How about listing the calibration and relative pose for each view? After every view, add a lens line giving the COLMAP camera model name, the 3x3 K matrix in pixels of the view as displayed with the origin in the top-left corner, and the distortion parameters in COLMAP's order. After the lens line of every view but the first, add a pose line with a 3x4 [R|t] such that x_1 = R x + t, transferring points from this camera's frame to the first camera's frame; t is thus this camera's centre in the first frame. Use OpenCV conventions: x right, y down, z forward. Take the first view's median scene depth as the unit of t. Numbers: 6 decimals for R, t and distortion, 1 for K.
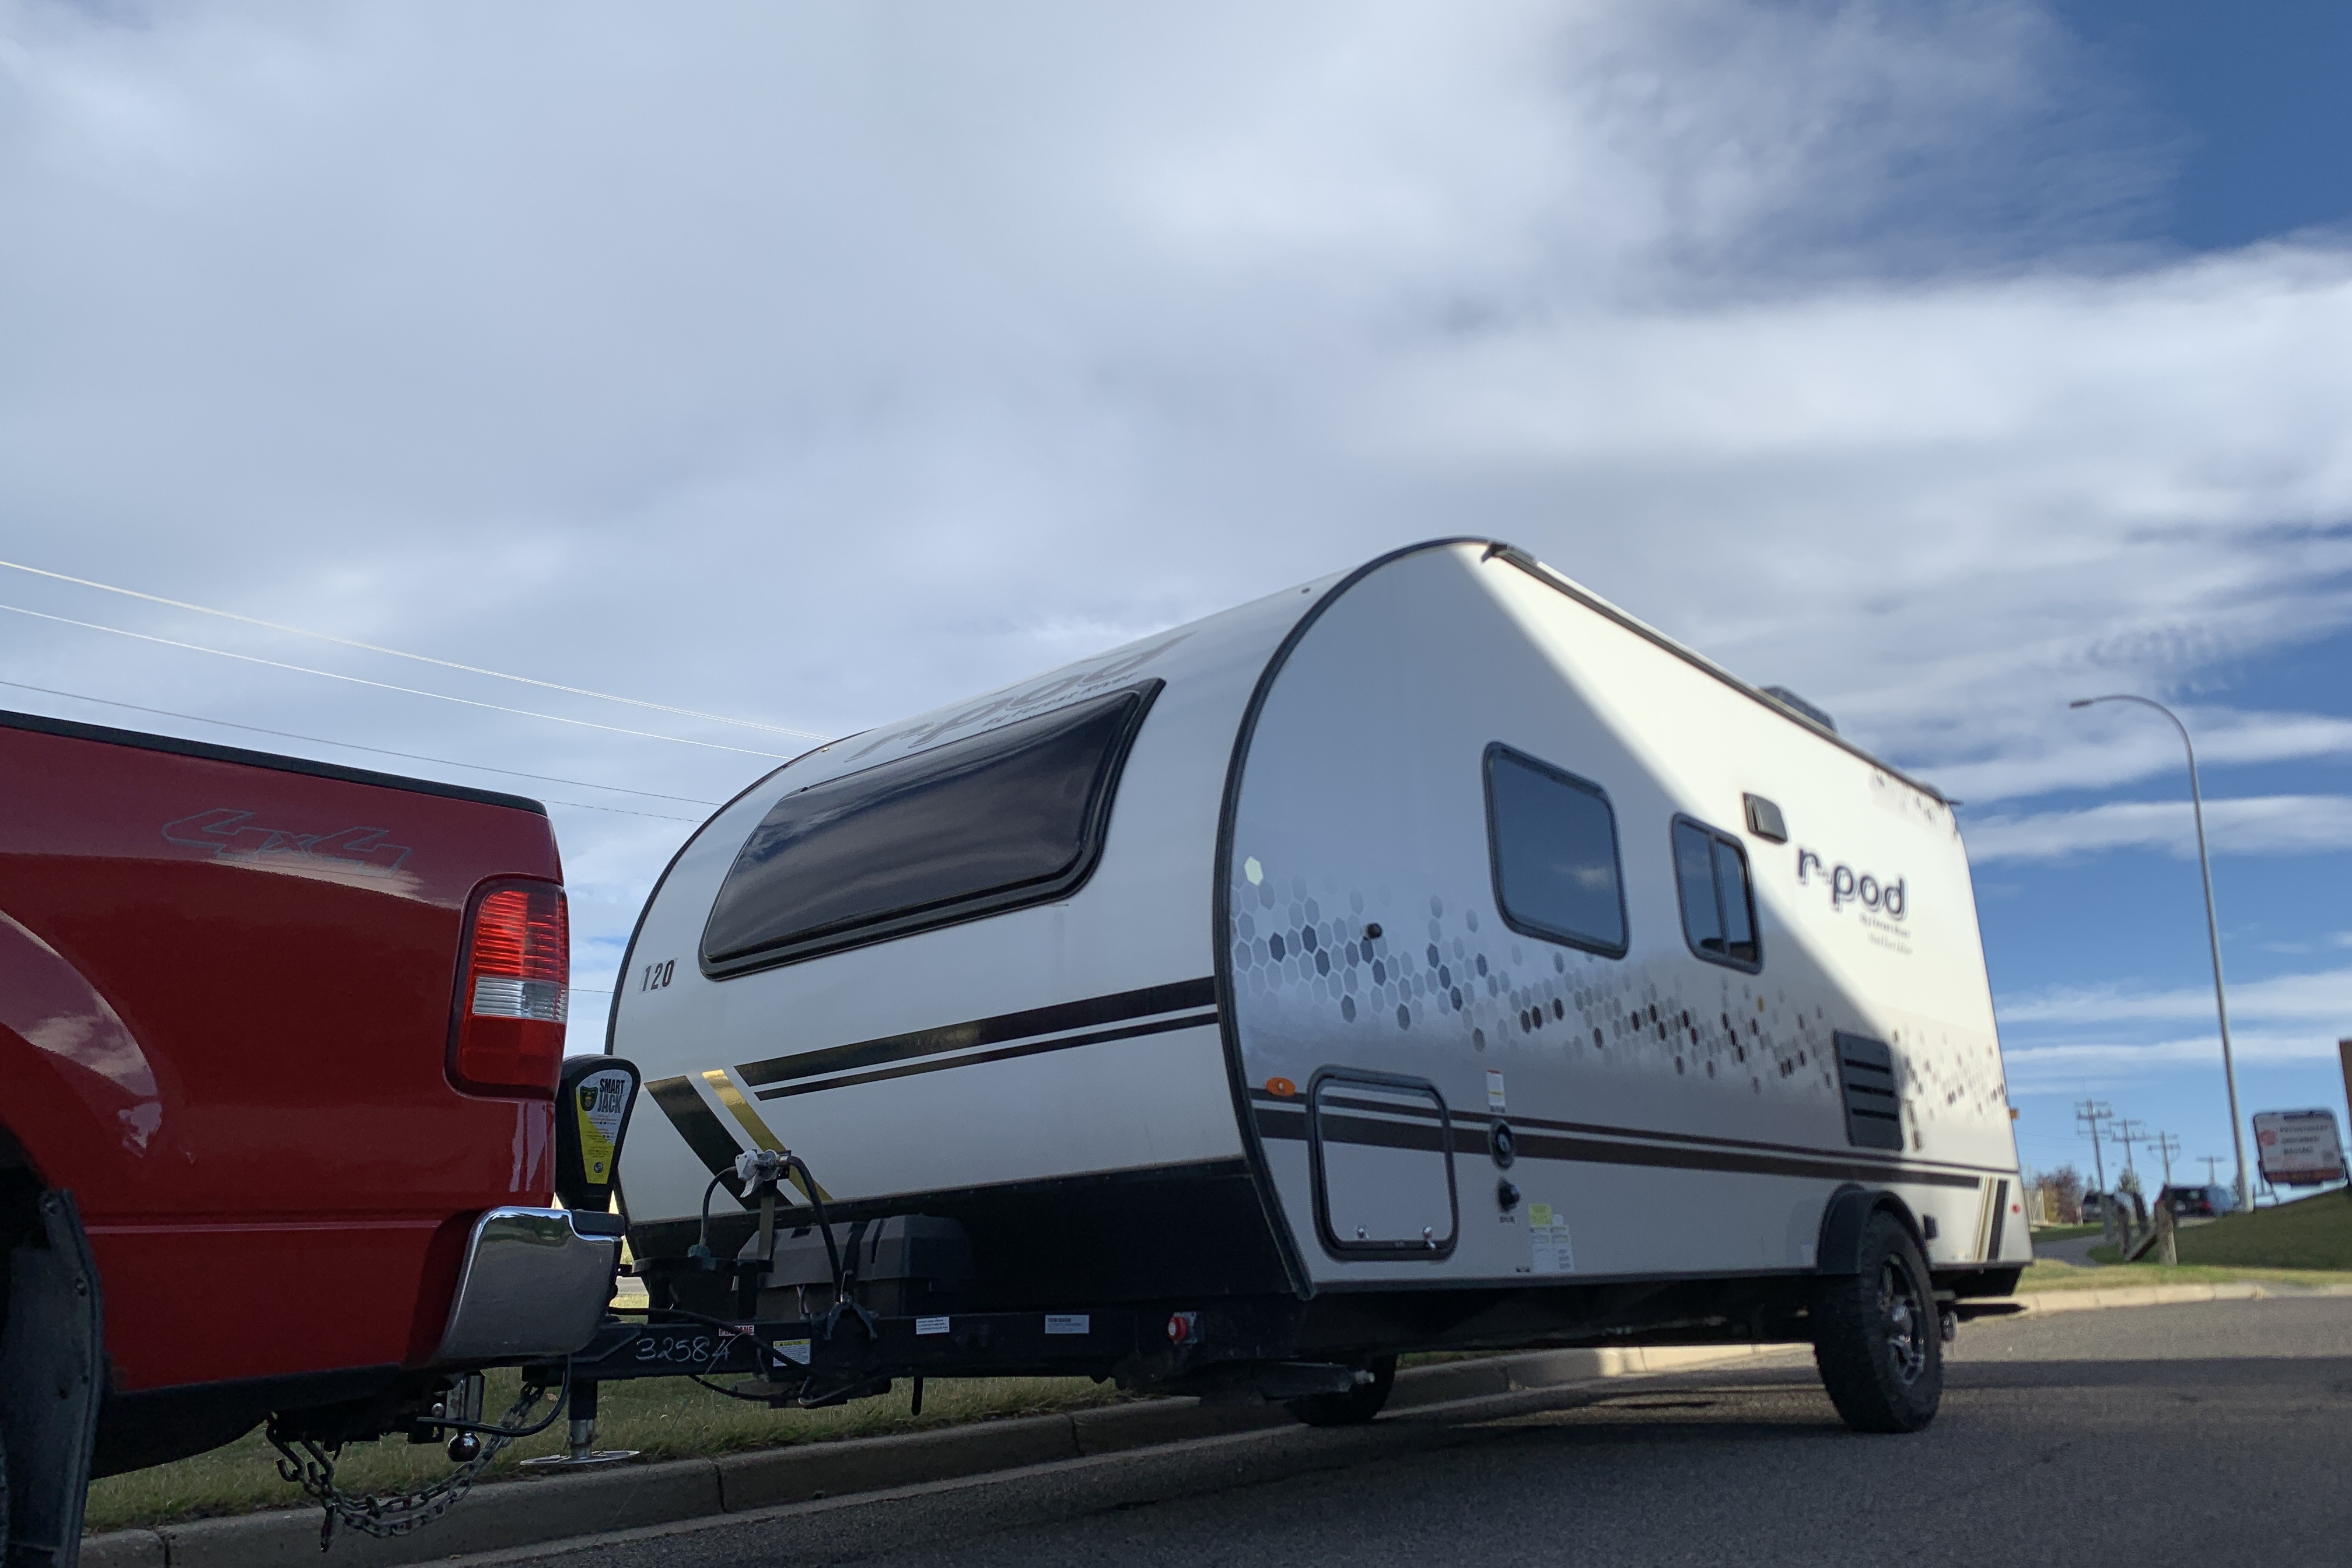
lens RADIAL K [[1814.0, 0, 1176.0], [0, 1814.0, 784.0], [0, 0, 1]] dist [0.111154, -0.328704]
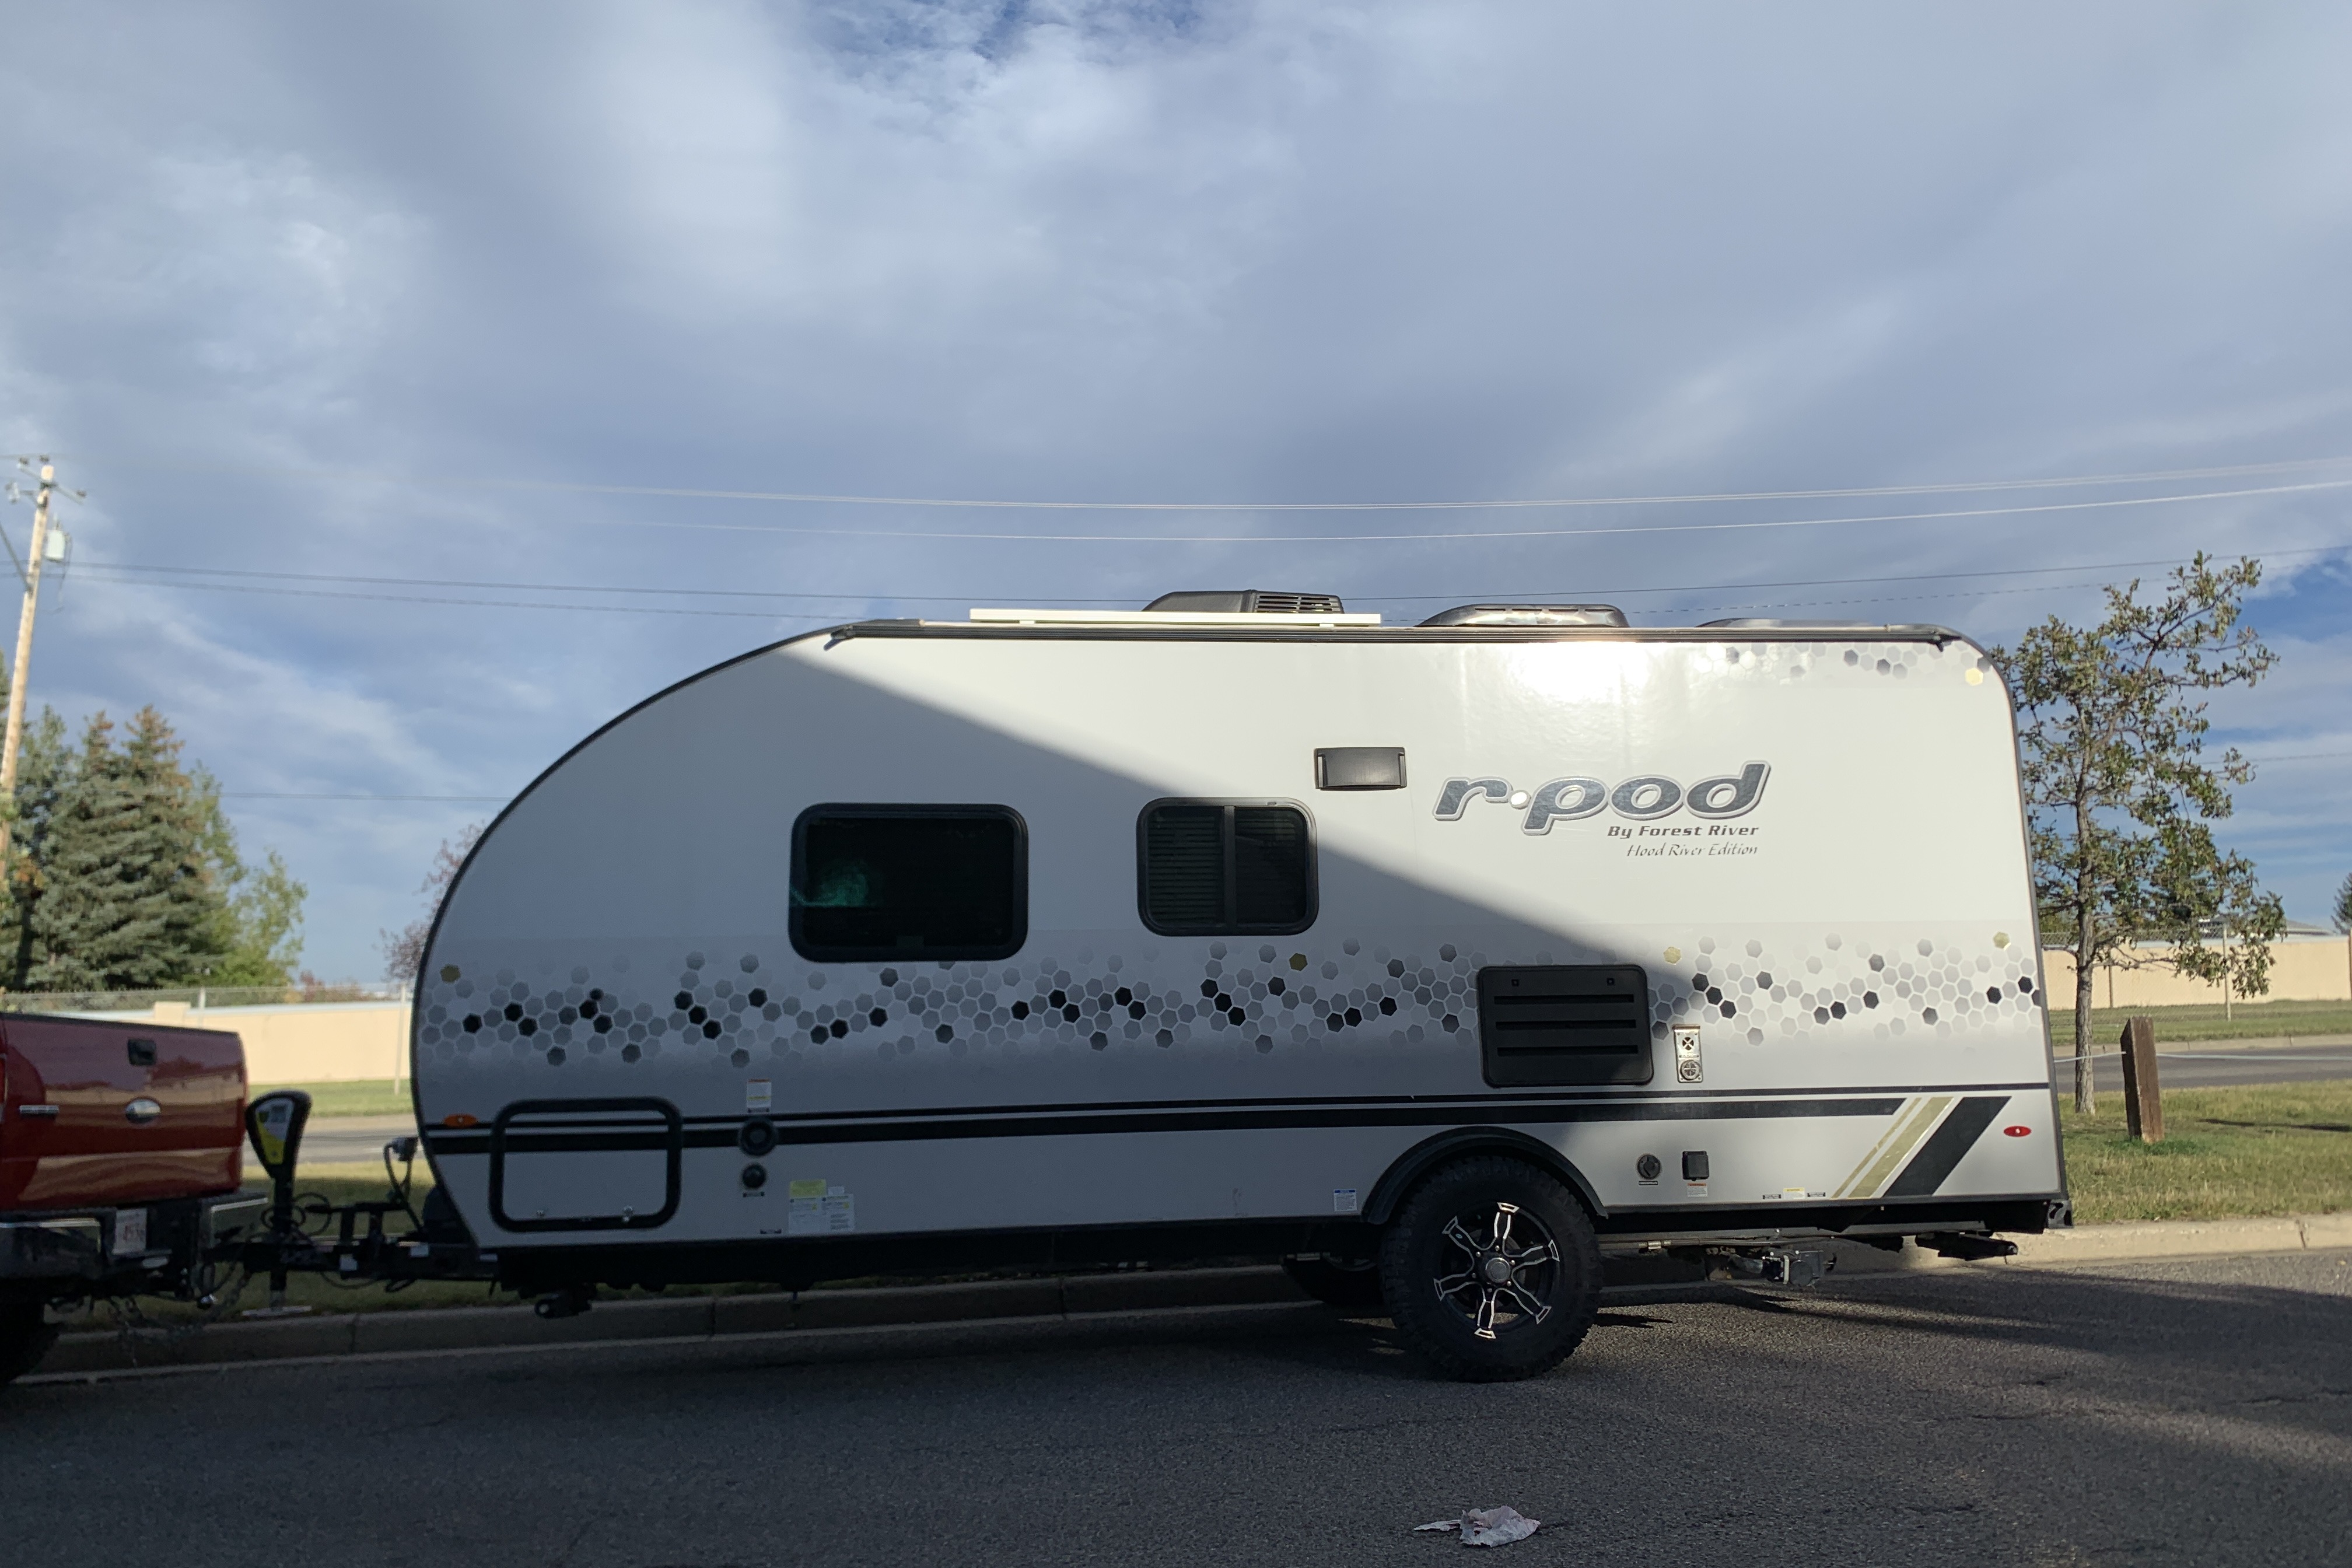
lens RADIAL K [[1814.0, 0, 1176.0], [0, 1814.0, 784.0], [0, 0, 1]] dist [0.111154, -0.328704]
pose [[0.722116, -0.096387, -0.685024, 1.299329], [0.188867, 0.980095, 0.061187, -0.072210], [0.665491, -0.173563, 0.725946, 0.294205]]
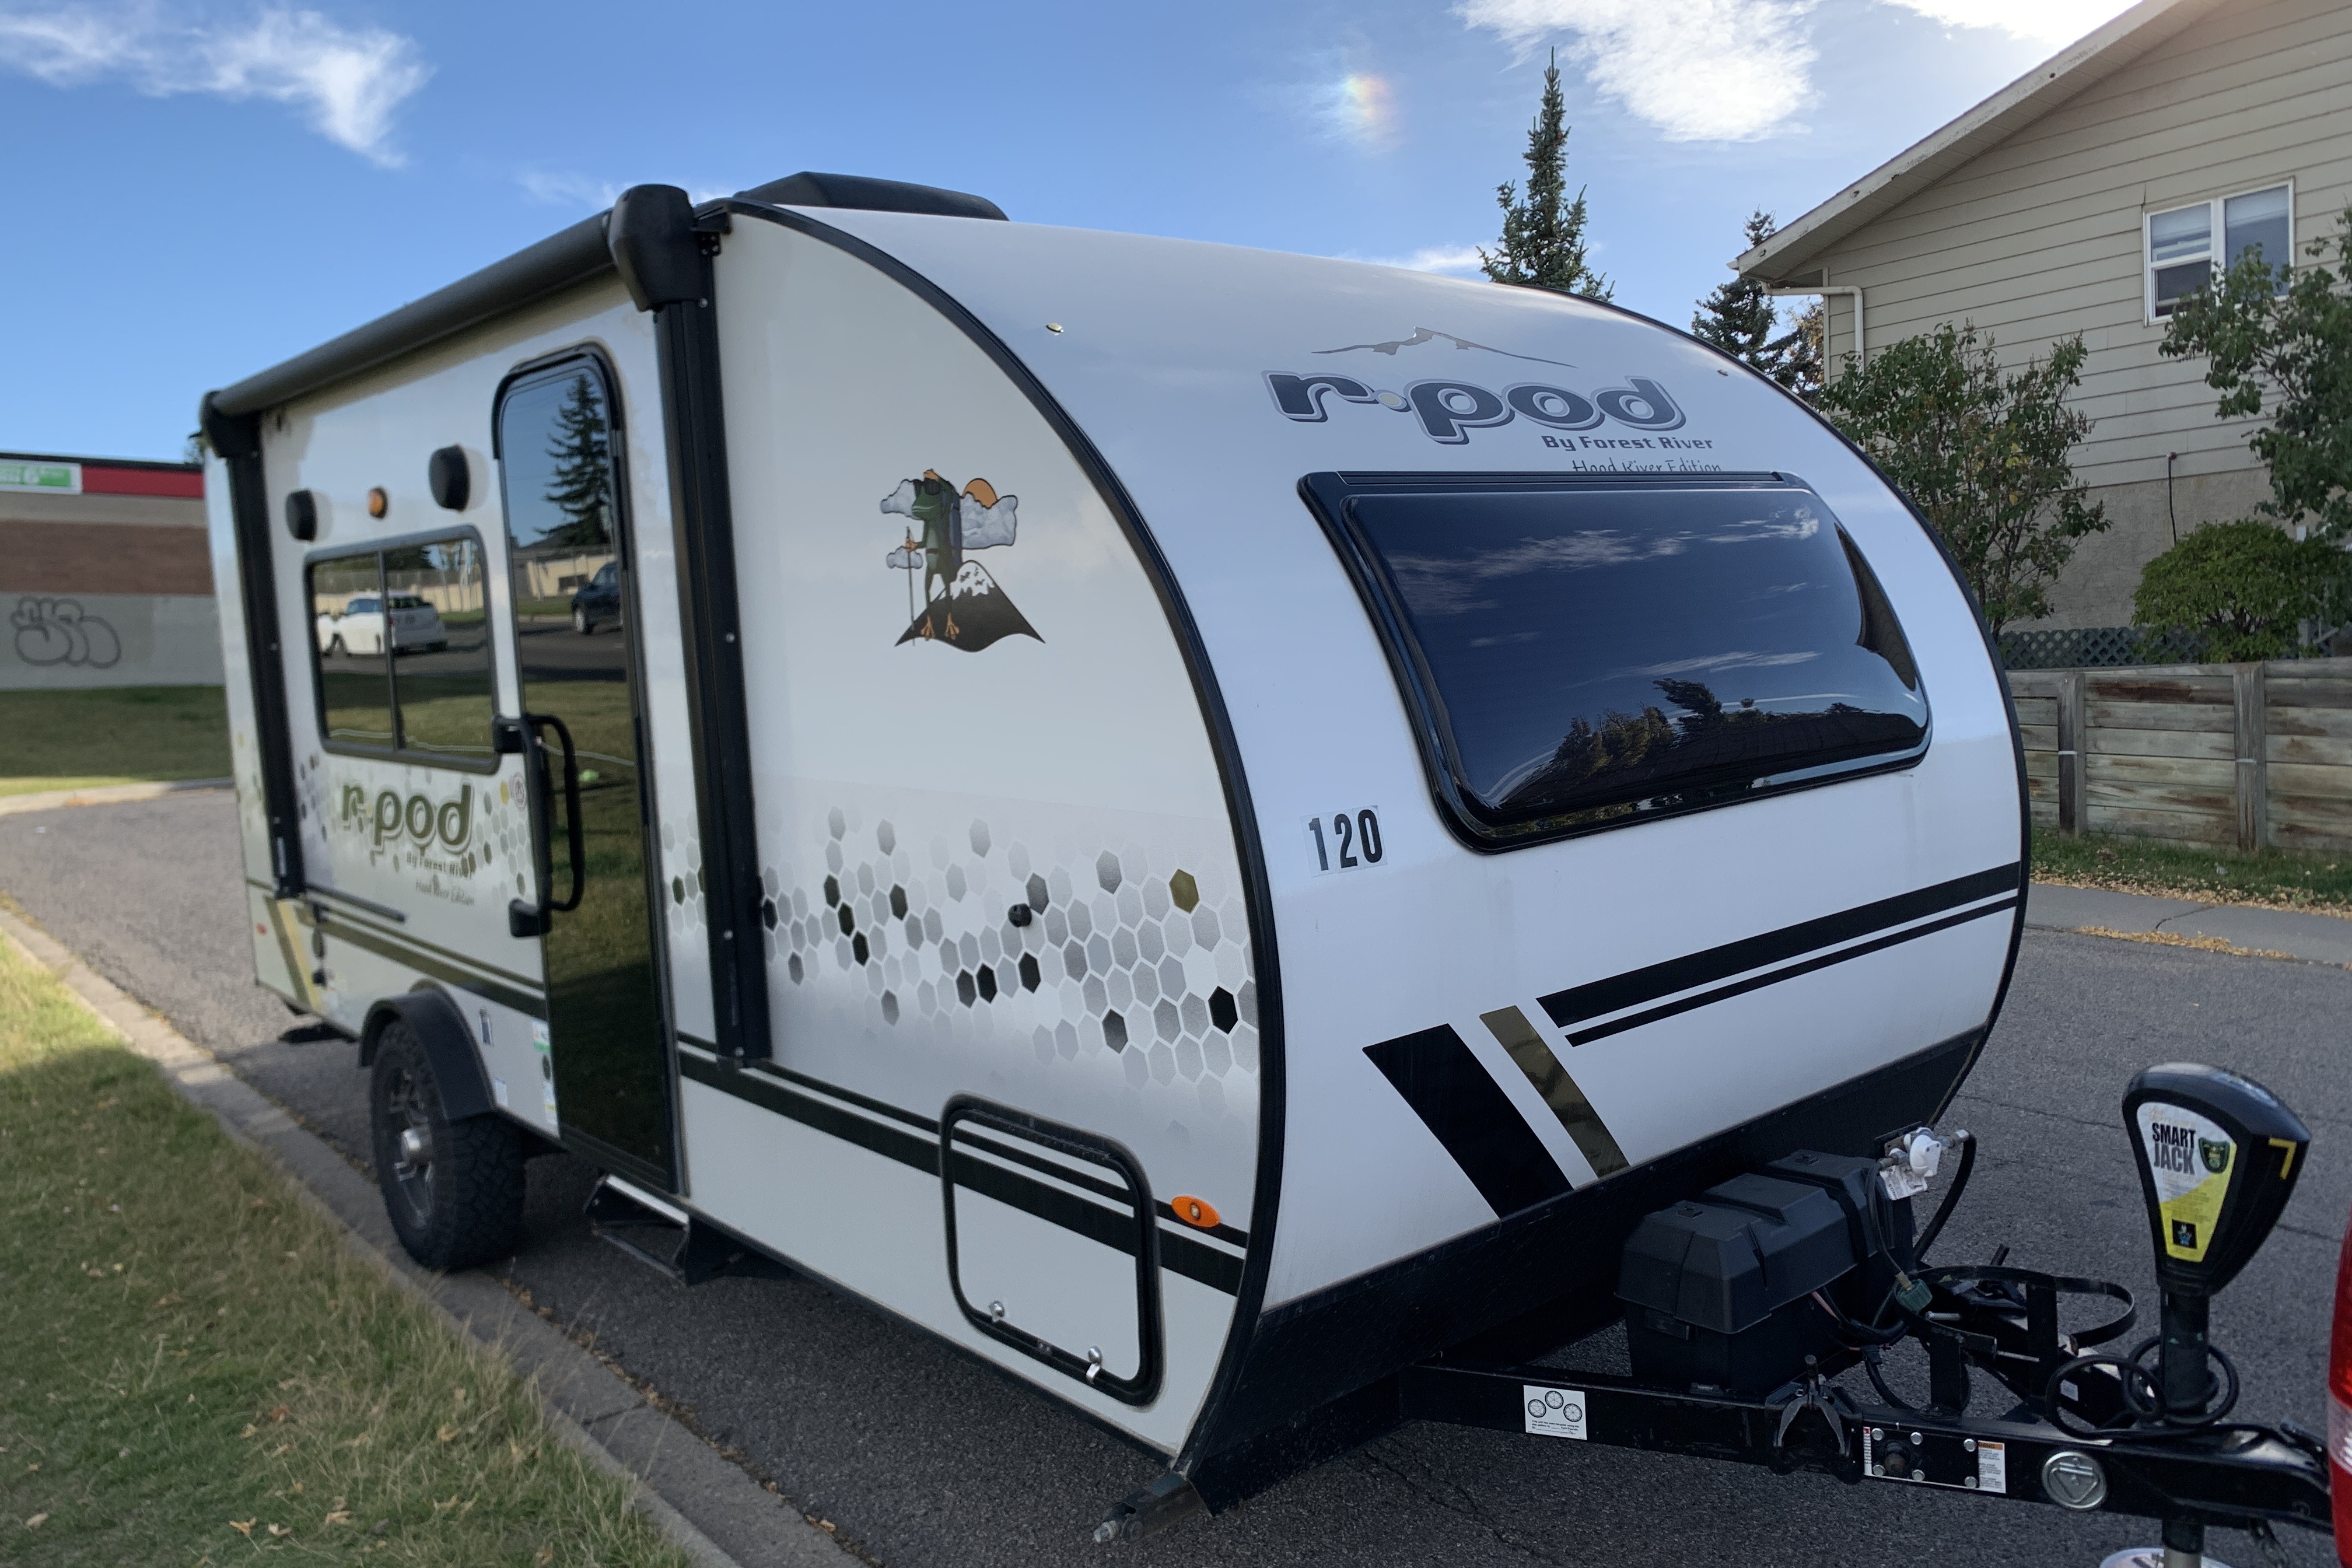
lens RADIAL K [[1814.0, 0, 1176.0], [0, 1814.0, 784.0], [0, 0, 1]] dist [0.111154, -0.328704]
pose [[-0.180908, 0.158728, -0.970607, 0.822632], [0.329786, 0.939545, 0.092180, 0.029465], [0.926560, -0.303416, -0.222318, 1.285789]]
